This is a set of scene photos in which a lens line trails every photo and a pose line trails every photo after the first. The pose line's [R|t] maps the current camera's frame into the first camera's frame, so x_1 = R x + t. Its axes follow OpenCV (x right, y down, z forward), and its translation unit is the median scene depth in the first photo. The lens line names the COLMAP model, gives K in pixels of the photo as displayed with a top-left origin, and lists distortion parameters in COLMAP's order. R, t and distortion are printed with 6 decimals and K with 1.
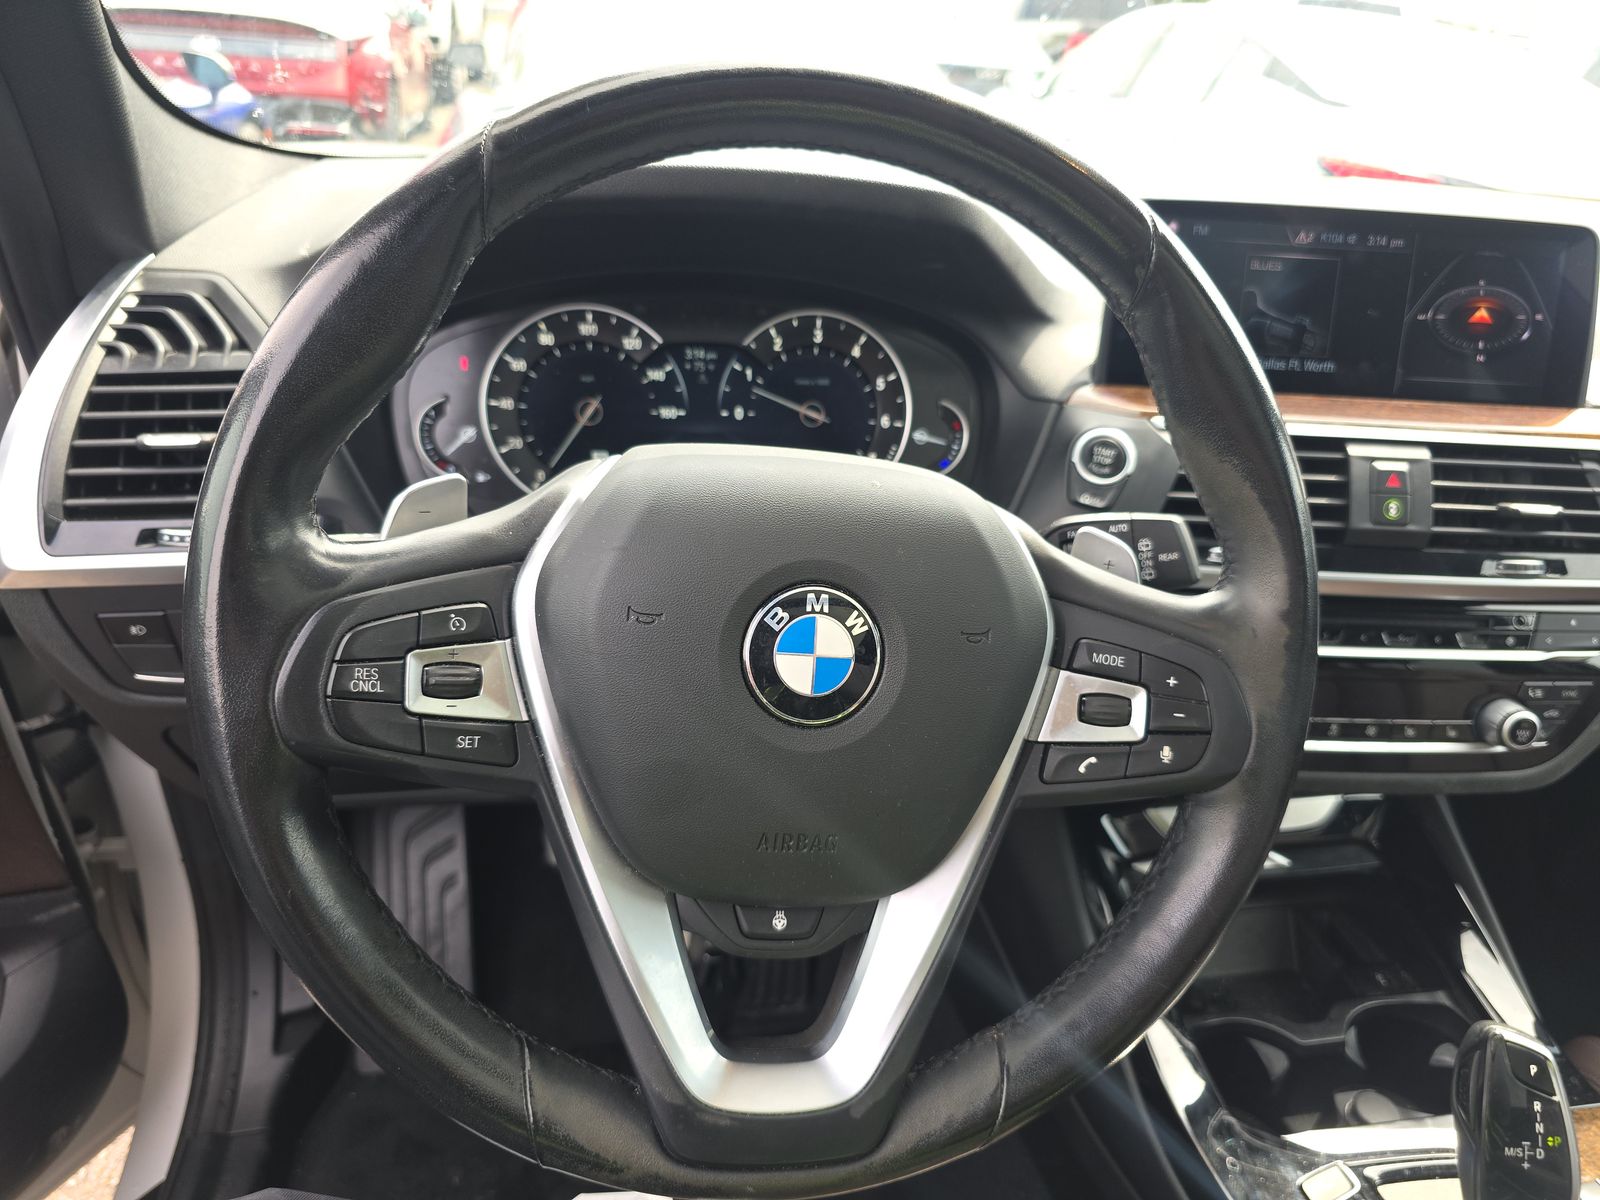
lens RADIAL K [[1092.6, 0, 800.0], [0, 1092.6, 600.0], [0, 0, 1]] dist [0.065458, -0.097760]
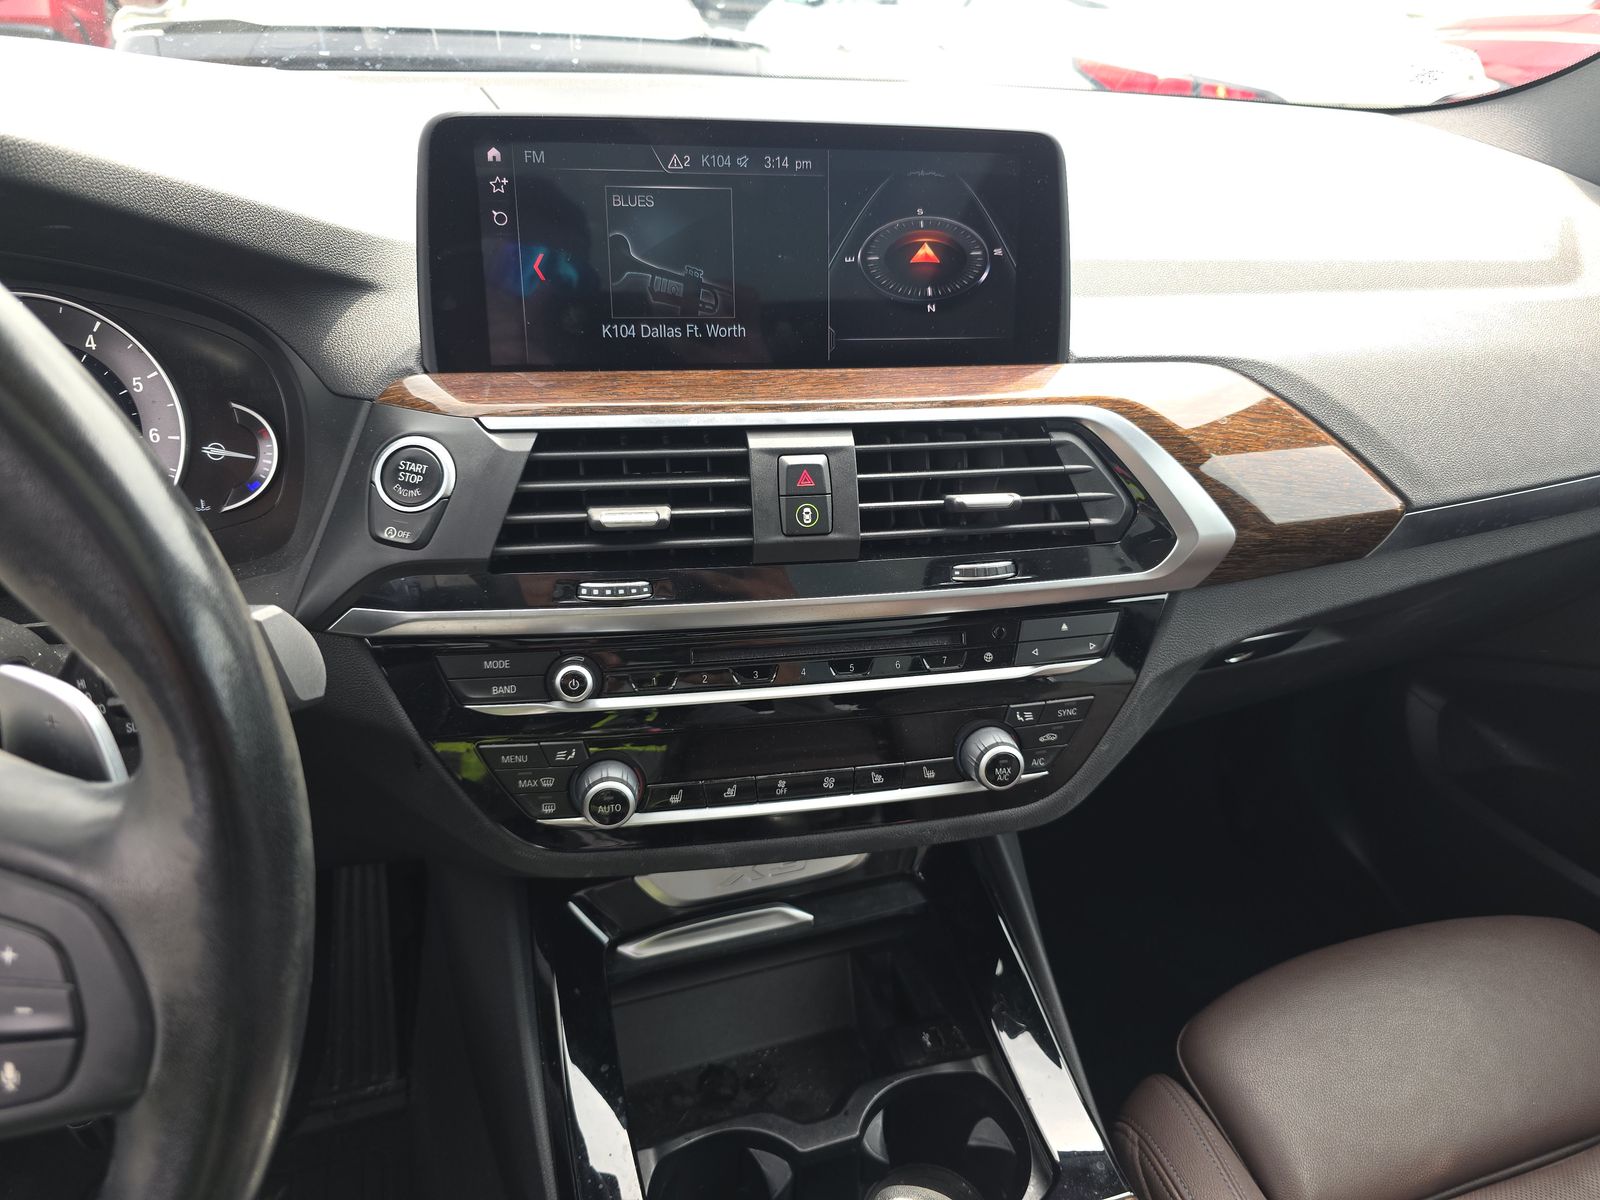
lens RADIAL K [[1092.6, 0, 800.0], [0, 1092.6, 600.0], [0, 0, 1]] dist [0.065458, -0.097760]
pose [[0.989307, -0.086364, 0.117529, 0.417035], [0.078181, 0.994296, 0.072550, -0.075653], [-0.123124, -0.062586, 0.990416, 0.216888]]
